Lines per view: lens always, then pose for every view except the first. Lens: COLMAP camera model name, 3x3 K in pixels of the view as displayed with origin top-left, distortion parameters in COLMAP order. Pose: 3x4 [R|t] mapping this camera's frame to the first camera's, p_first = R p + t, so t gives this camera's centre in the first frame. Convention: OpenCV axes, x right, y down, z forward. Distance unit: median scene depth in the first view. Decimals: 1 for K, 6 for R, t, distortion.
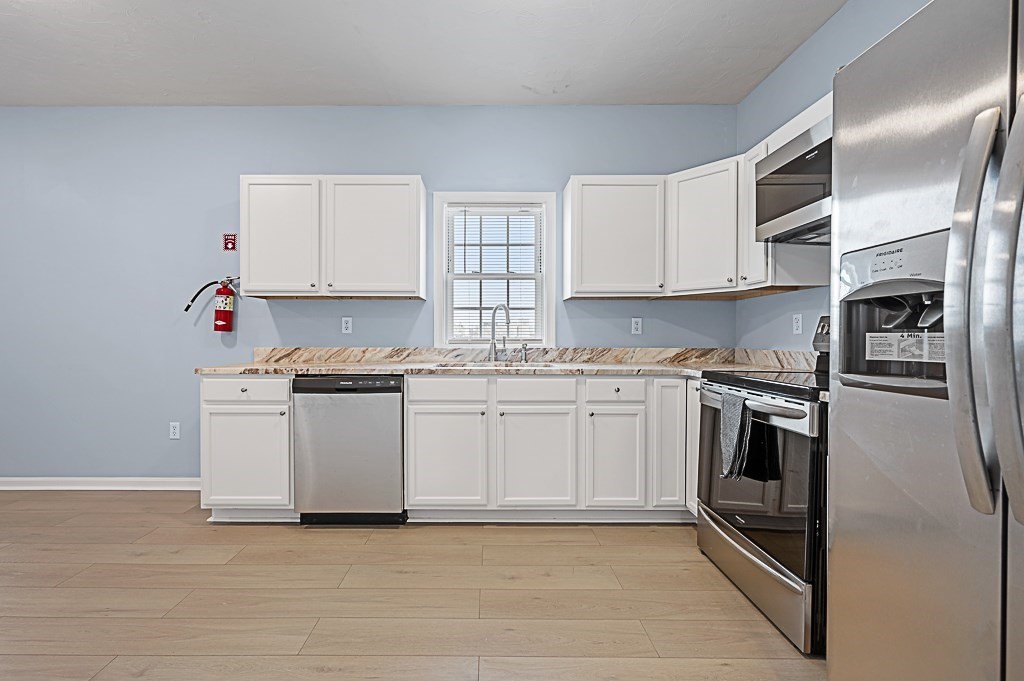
lens RADIAL K [[441.1, 0, 507.6], [0, 441.1, 343.3], [0, 0, 1]] dist [-0.002926, -0.000063]
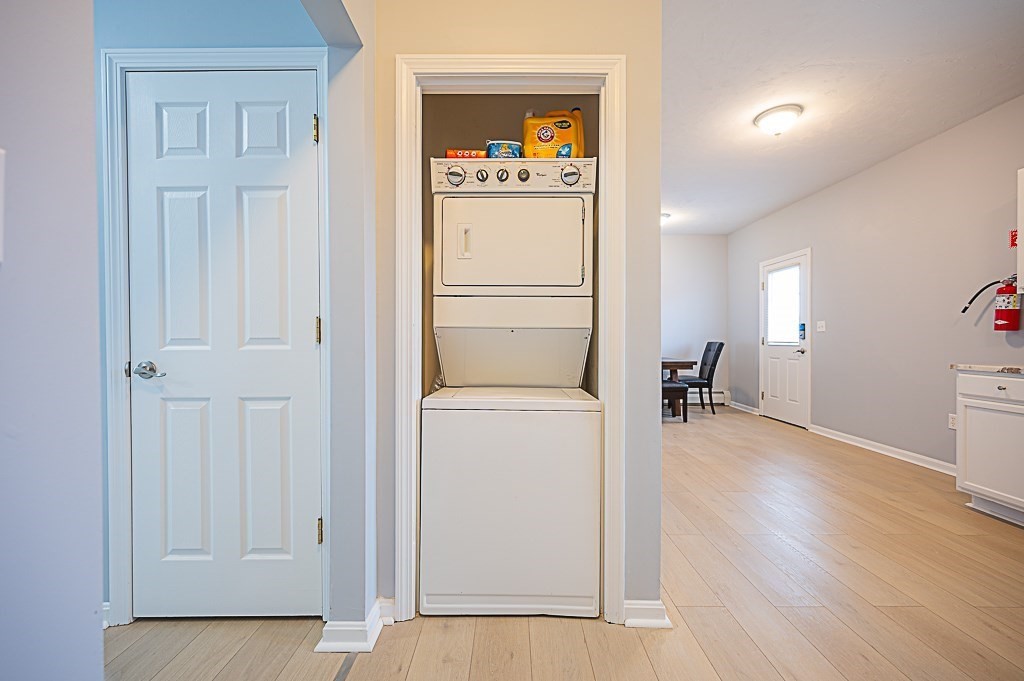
lens RADIAL K [[406.4, 0, 510.2], [0, 406.4, 340.0], [0, 0, 1]] dist [-0.000032, 0.000014]
pose [[-0.006667, -0.001306, -0.999977, 0.296715], [-0.006512, 0.999978, -0.001262, 0.002206], [0.999957, 0.006504, -0.006676, -0.114358]]
